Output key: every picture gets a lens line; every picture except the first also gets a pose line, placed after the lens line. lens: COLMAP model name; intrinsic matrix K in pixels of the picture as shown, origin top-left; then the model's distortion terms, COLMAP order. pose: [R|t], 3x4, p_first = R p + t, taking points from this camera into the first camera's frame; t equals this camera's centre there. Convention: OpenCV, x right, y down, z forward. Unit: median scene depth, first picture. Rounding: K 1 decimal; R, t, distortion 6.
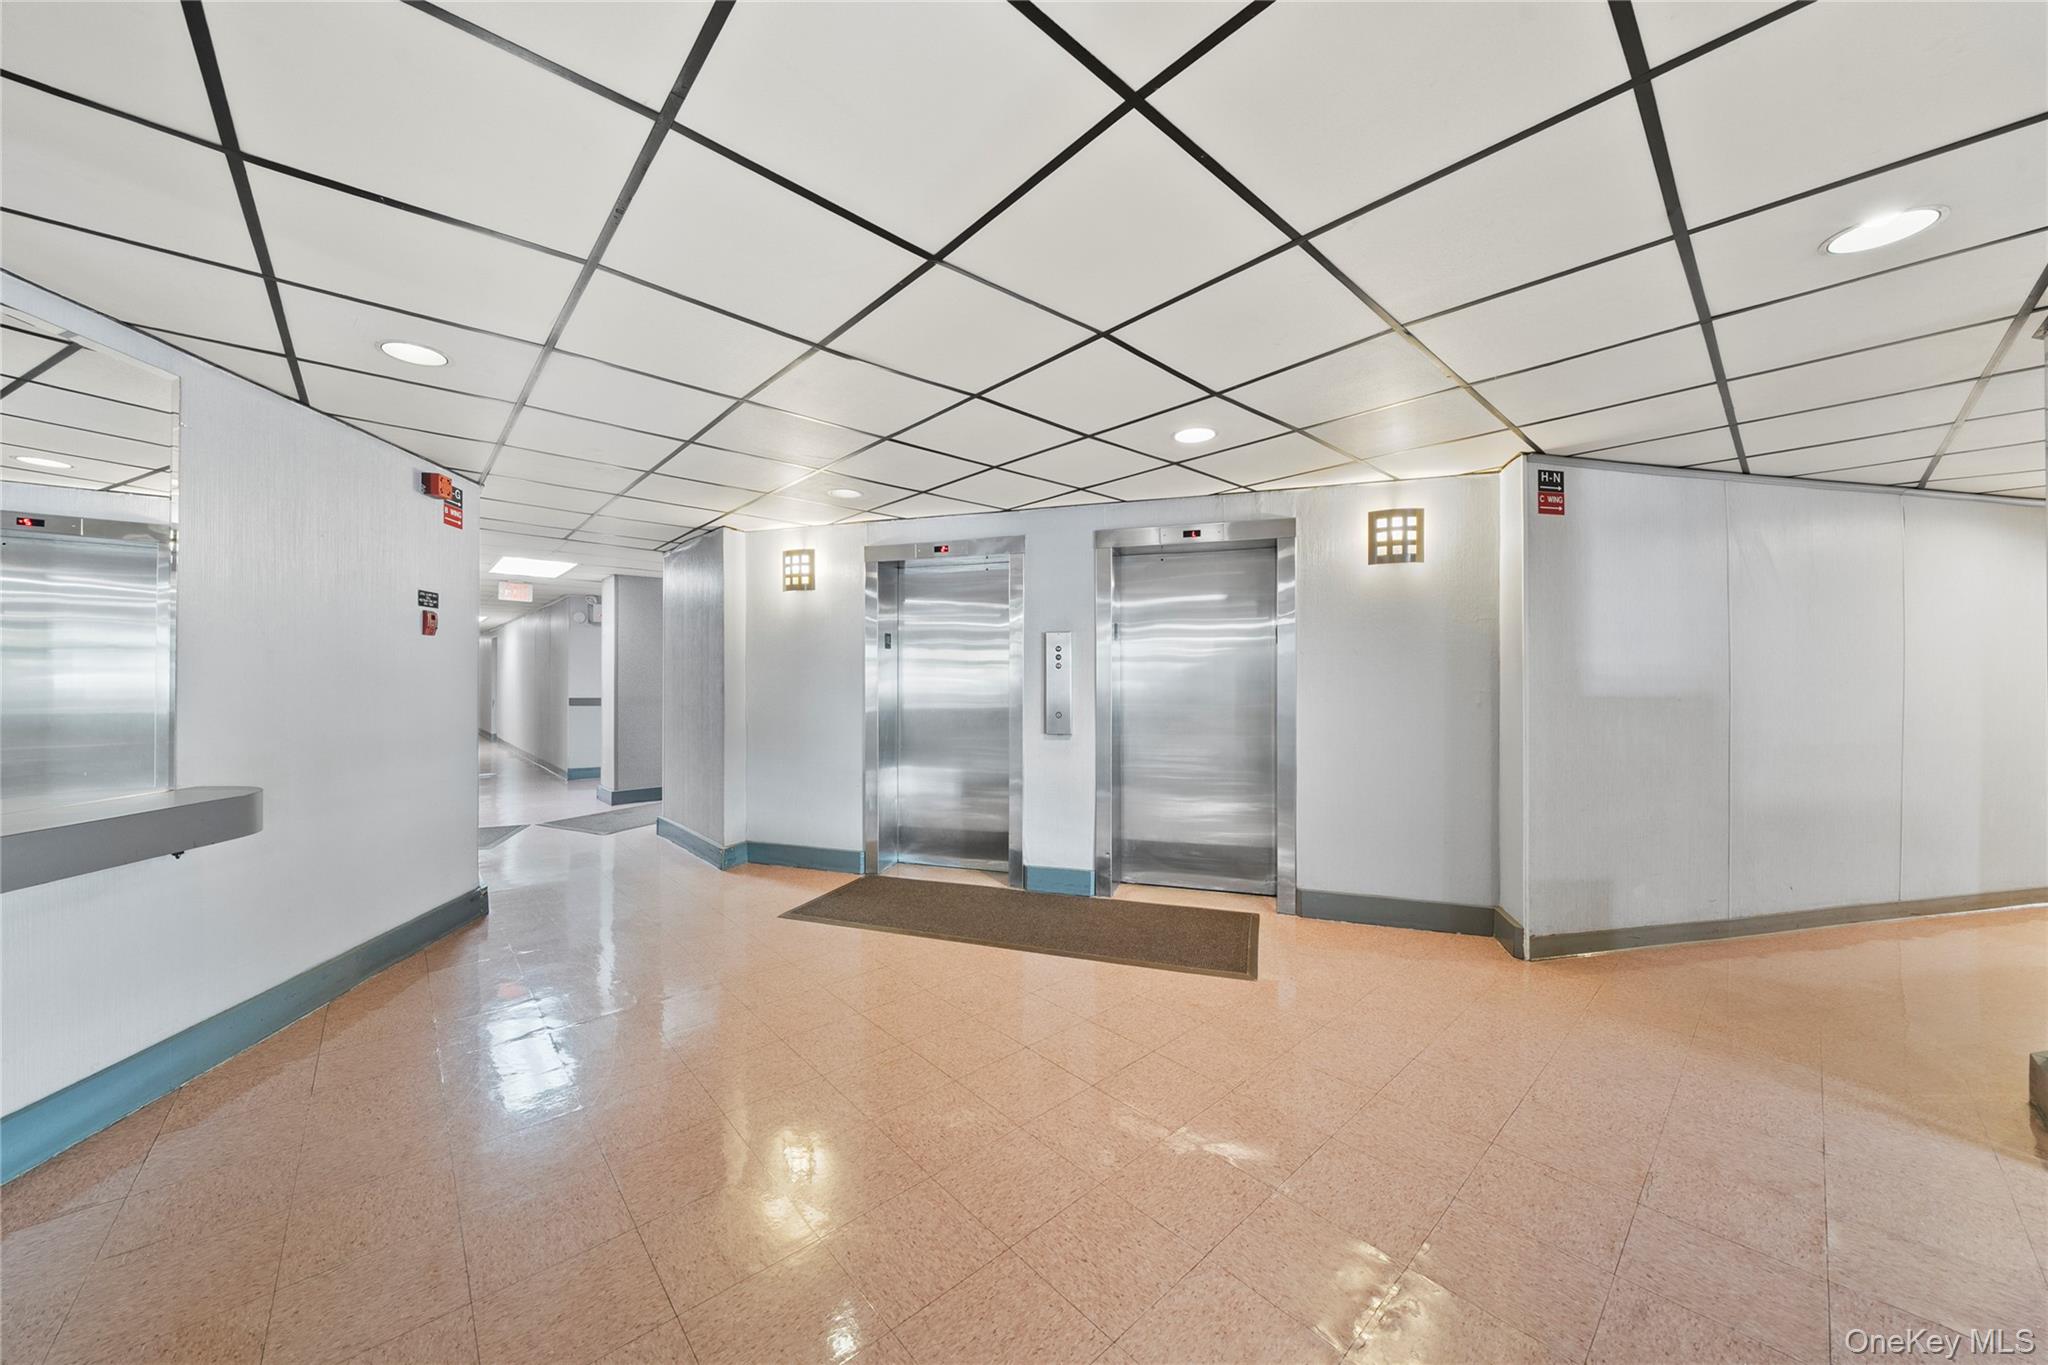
lens RADIAL K [[711.3, 0, 1018.3], [0, 711.3, 678.6], [0, 0, 1]] dist [0.001869, 0.000034]
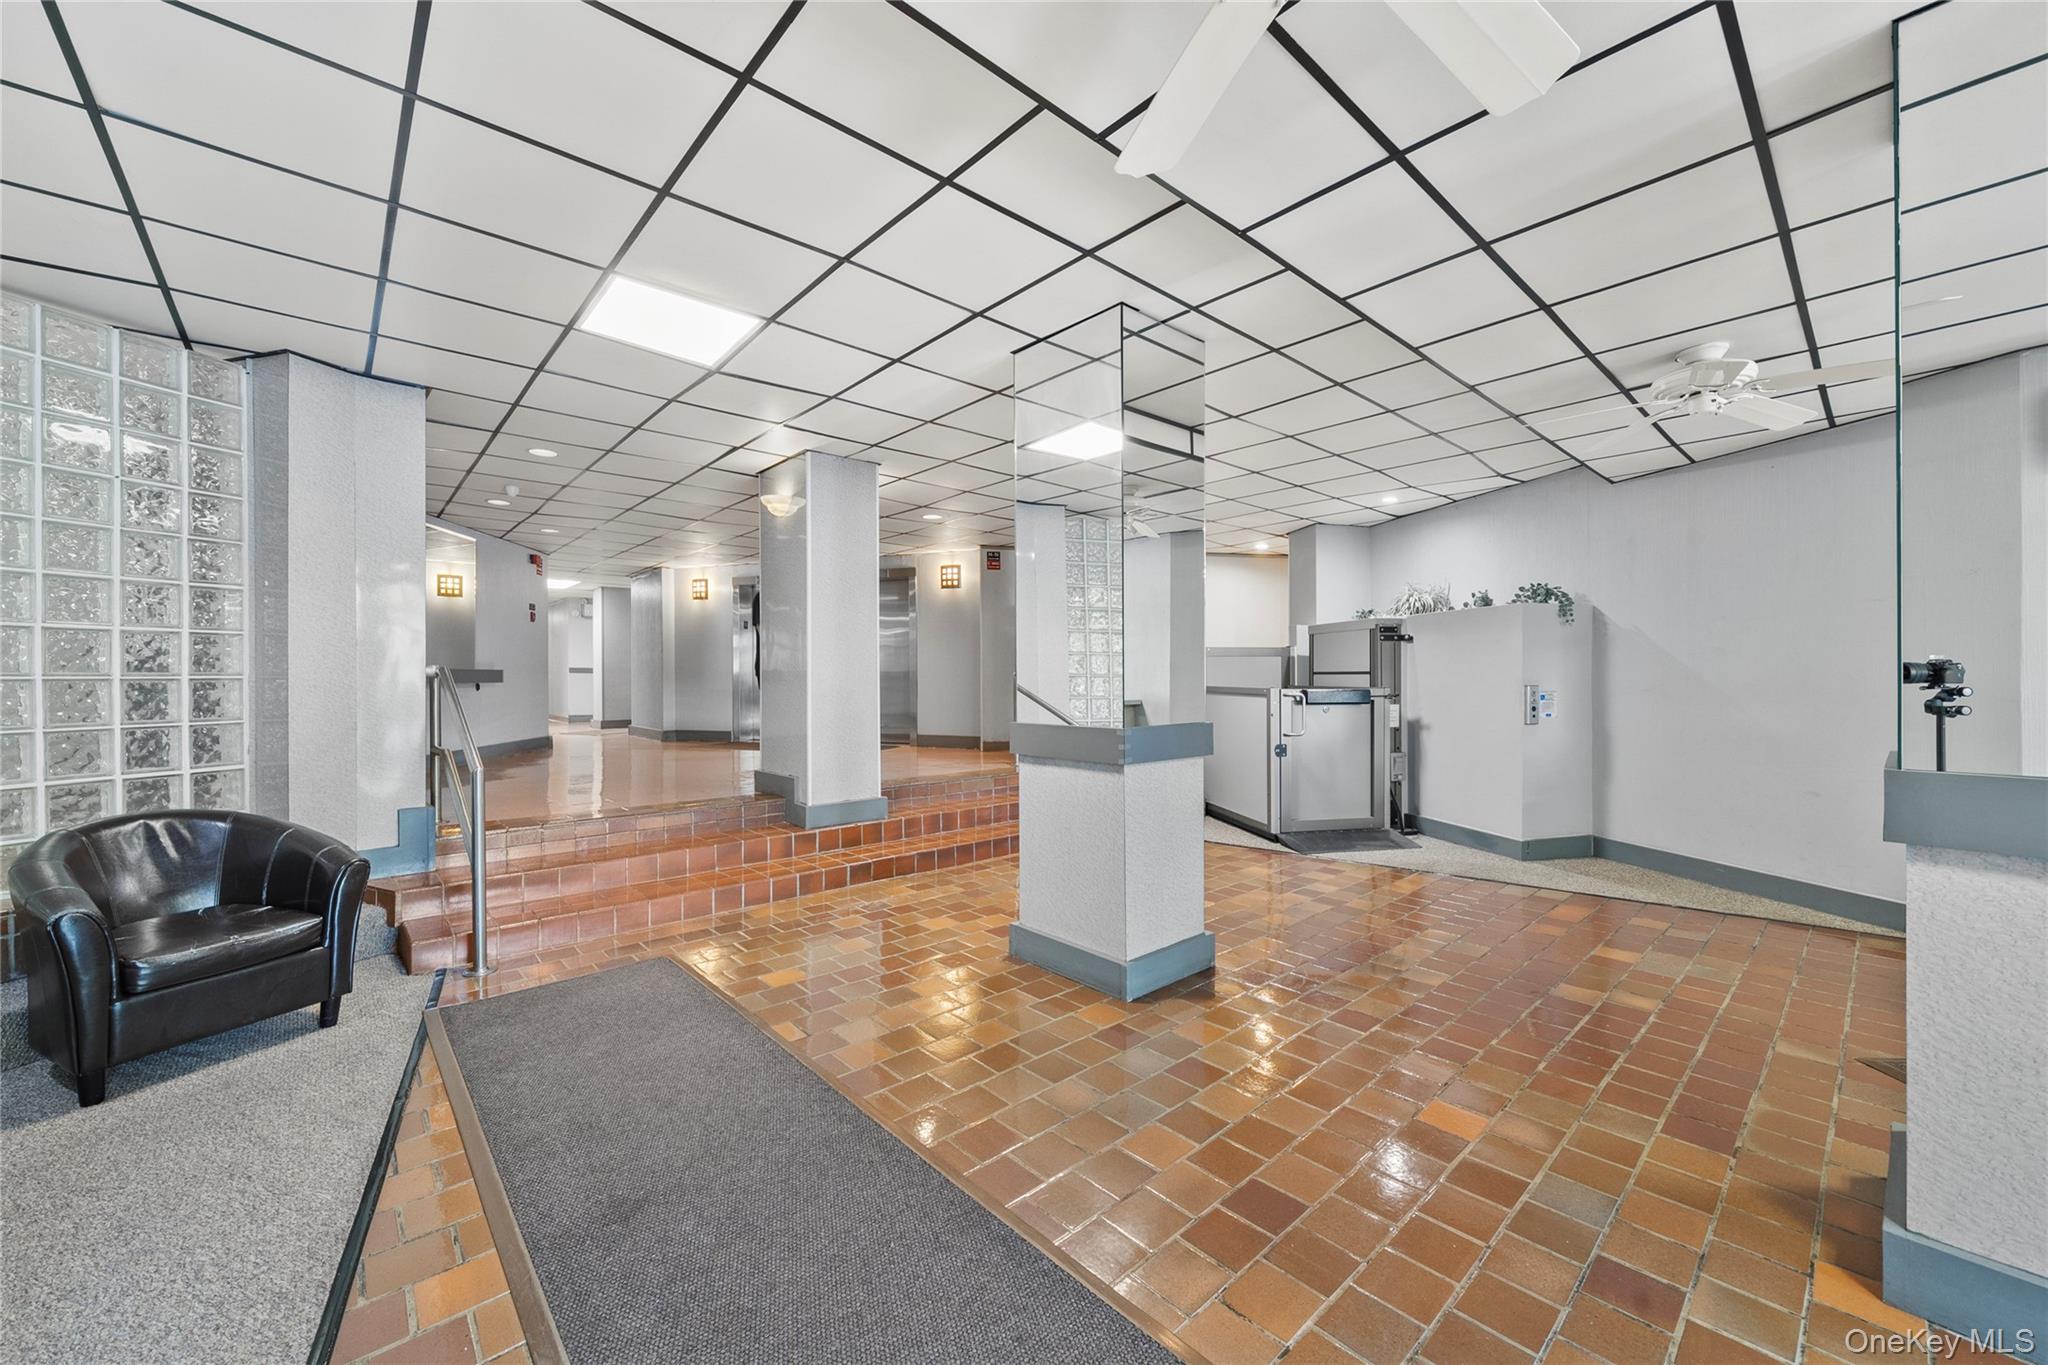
lens RADIAL K [[781.3, 0, 1029.2], [0, 781.3, 681.6], [0, 0, 1]] dist [-0.000595, -0.000021]
pose [[0.999985, -0.005369, -0.000929, 0.609861], [0.005375, 0.999965, 0.006455, 0.095318], [0.000894, -0.006460, 0.999979, -1.176282]]
